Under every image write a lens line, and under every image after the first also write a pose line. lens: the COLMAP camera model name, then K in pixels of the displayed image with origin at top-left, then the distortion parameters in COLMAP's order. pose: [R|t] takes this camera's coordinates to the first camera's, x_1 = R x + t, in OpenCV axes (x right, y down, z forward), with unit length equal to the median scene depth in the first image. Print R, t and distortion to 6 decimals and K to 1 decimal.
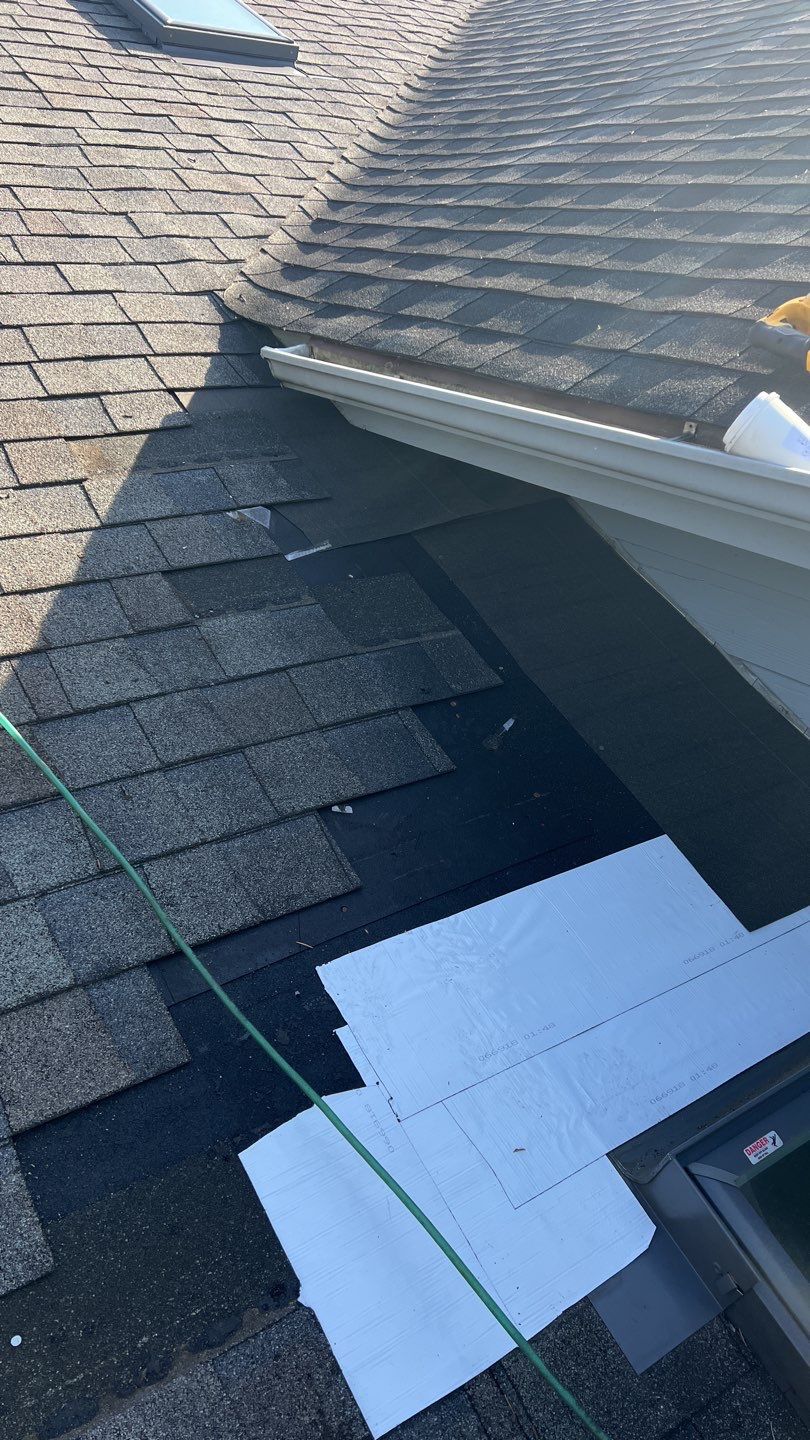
lens RADIAL K [[1084.3, 0, 405.2], [0, 1084.3, 732.1], [0, 0, 1]] dist [0.057352, -0.069668]
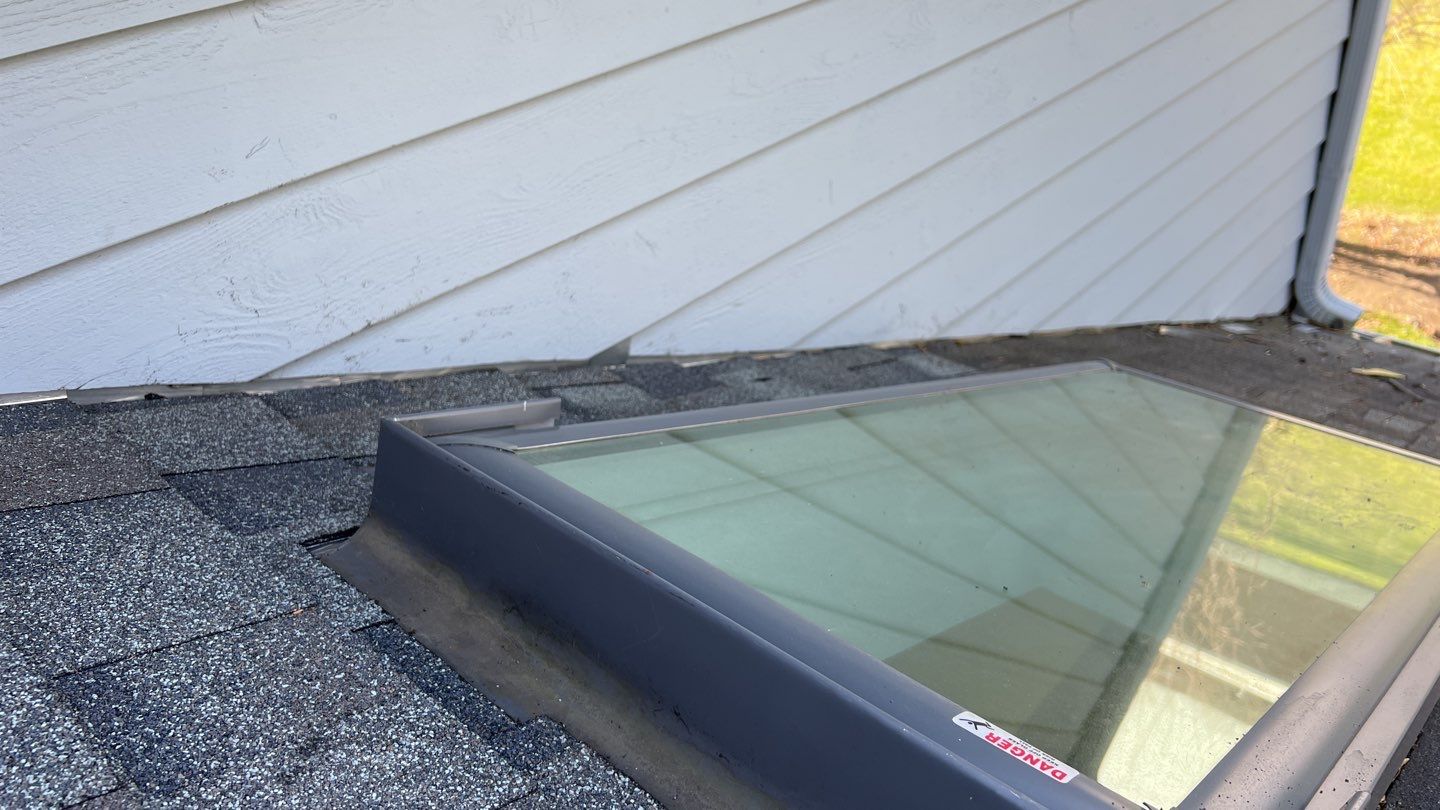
lens RADIAL K [[1084.3, 0, 724.2], [0, 1084.3, 408.4], [0, 0, 1]] dist [0.057352, -0.069668]
pose [[-0.213445, -0.539191, 0.814687, 0.071980], [0.479955, 0.668460, 0.568159, 0.025657], [-0.850932, 0.512284, 0.116108, 0.684975]]
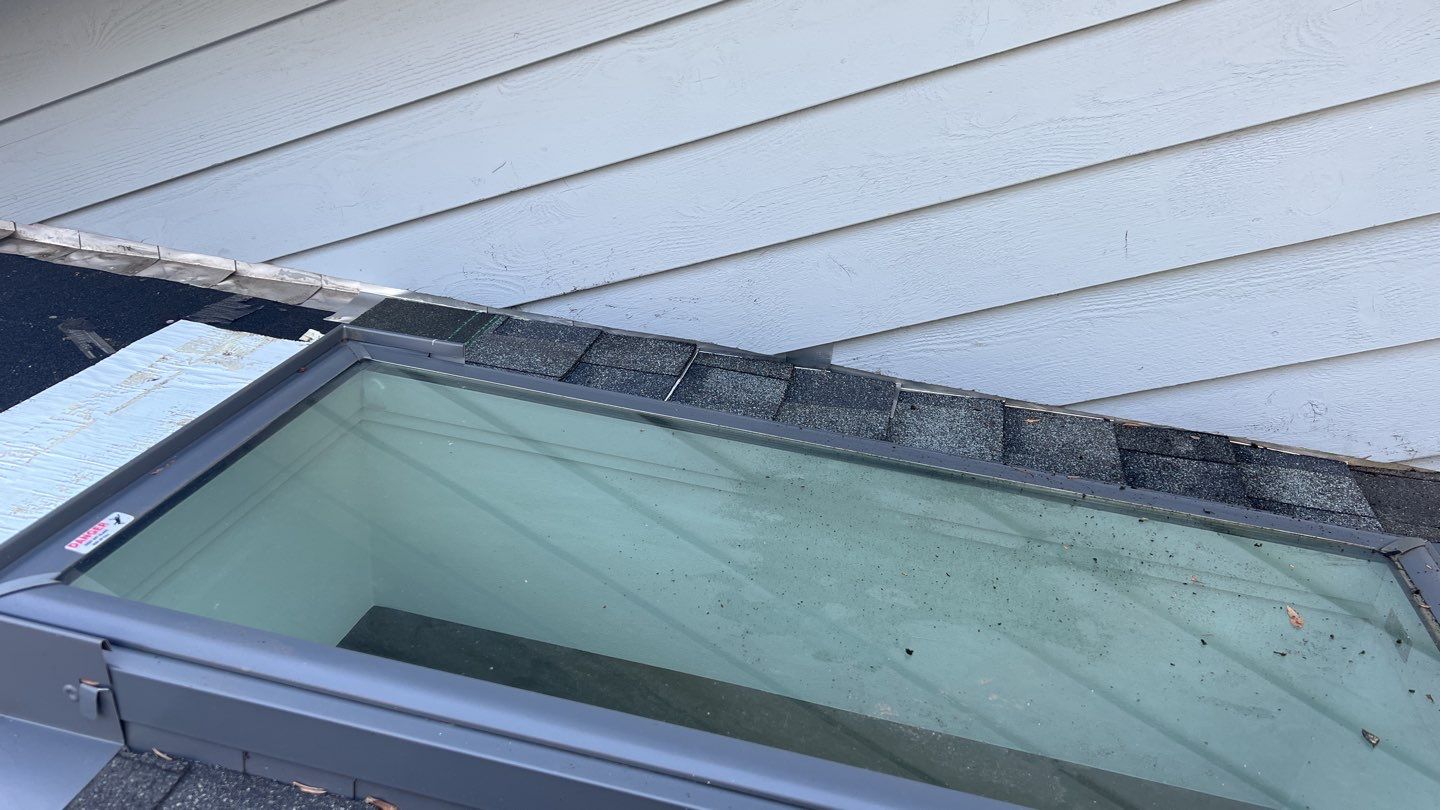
lens RADIAL K [[1084.3, 0, 725.6], [0, 1084.3, 413.5], [0, 0, 1]] dist [0.057352, -0.069668]
pose [[0.706007, -0.469433, 0.530271, 0.191775], [0.554582, 0.832128, -0.001717, 0.372835], [-0.440447, 0.295291, 0.847827, 0.160204]]
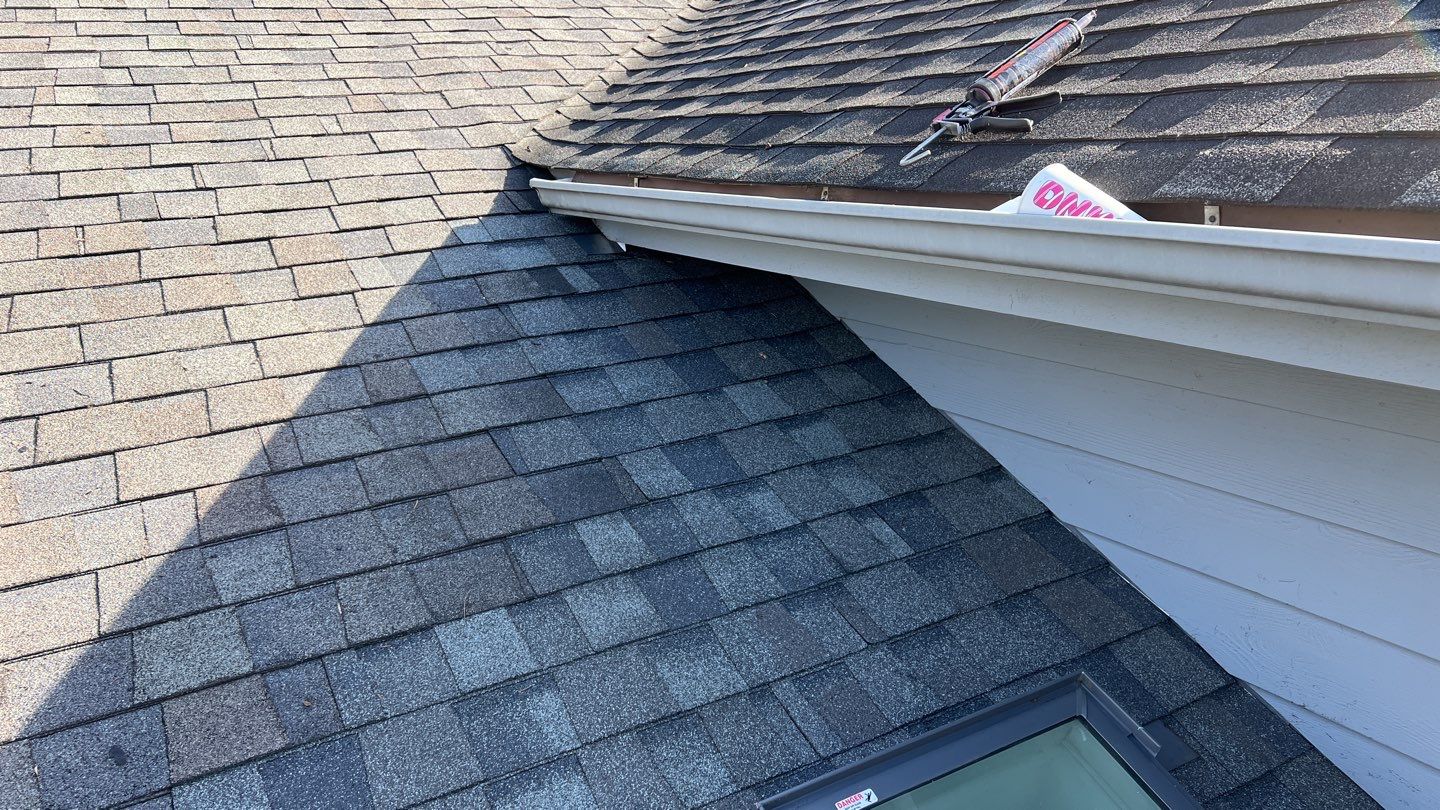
lens RADIAL K [[1084.3, 0, 722.9], [0, 1084.3, 410.5], [0, 0, 1]] dist [0.057352, -0.069668]
pose [[0.992589, -0.061087, -0.105047, 0.232214], [0.041912, 0.983515, -0.175902, 0.129022], [0.114060, 0.170196, 0.978787, -0.087092]]
